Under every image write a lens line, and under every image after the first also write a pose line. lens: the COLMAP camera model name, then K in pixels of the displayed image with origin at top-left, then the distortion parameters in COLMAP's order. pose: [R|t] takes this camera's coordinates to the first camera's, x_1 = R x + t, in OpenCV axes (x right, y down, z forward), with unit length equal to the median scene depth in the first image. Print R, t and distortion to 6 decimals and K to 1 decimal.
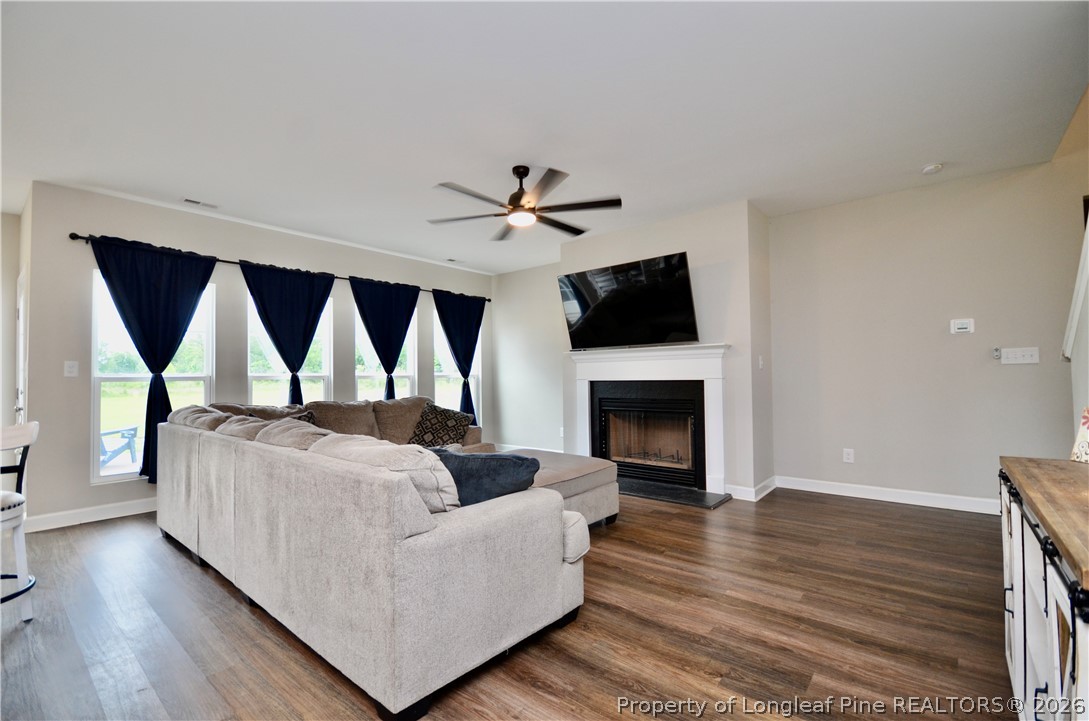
lens RADIAL K [[478.6, 0, 533.2], [0, 478.6, 363.4], [0, 0, 1]] dist [-0.008960, -0.003019]
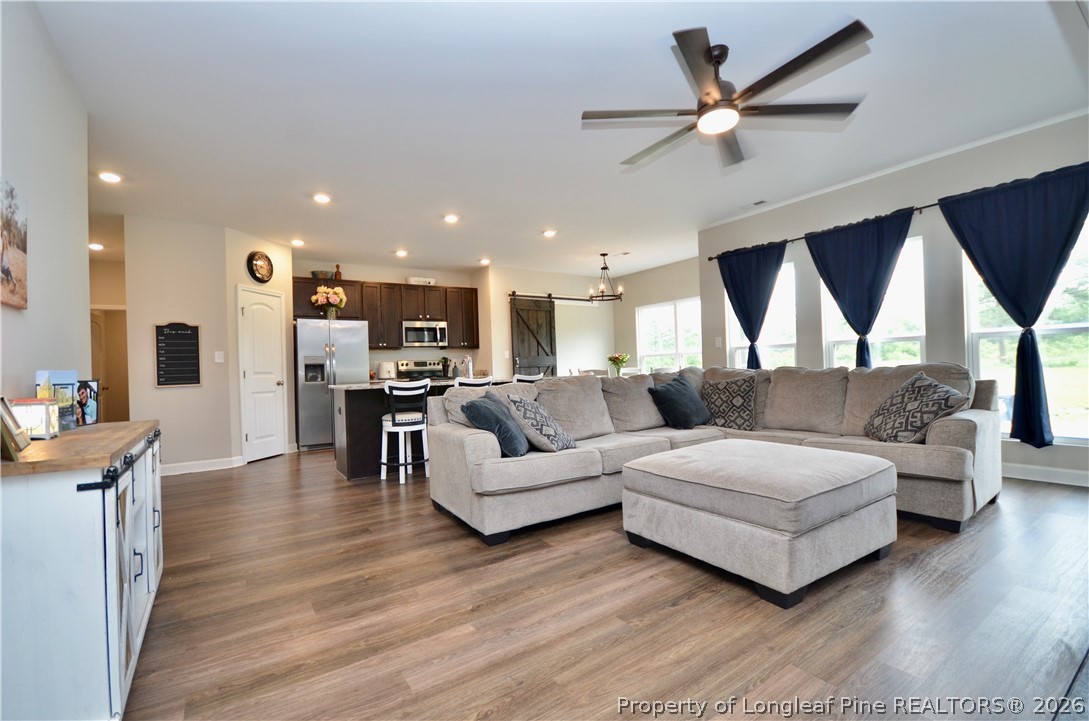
lens RADIAL K [[478.6, 0, 540.5], [0, 478.6, 365.0], [0, 0, 1]] dist [-0.008960, -0.003019]
pose [[-0.276774, 0.015584, -0.960809, 0.724347], [0.062441, 0.998047, -0.001799, 0.050907], [0.958904, -0.060492, -0.277206, 0.888287]]
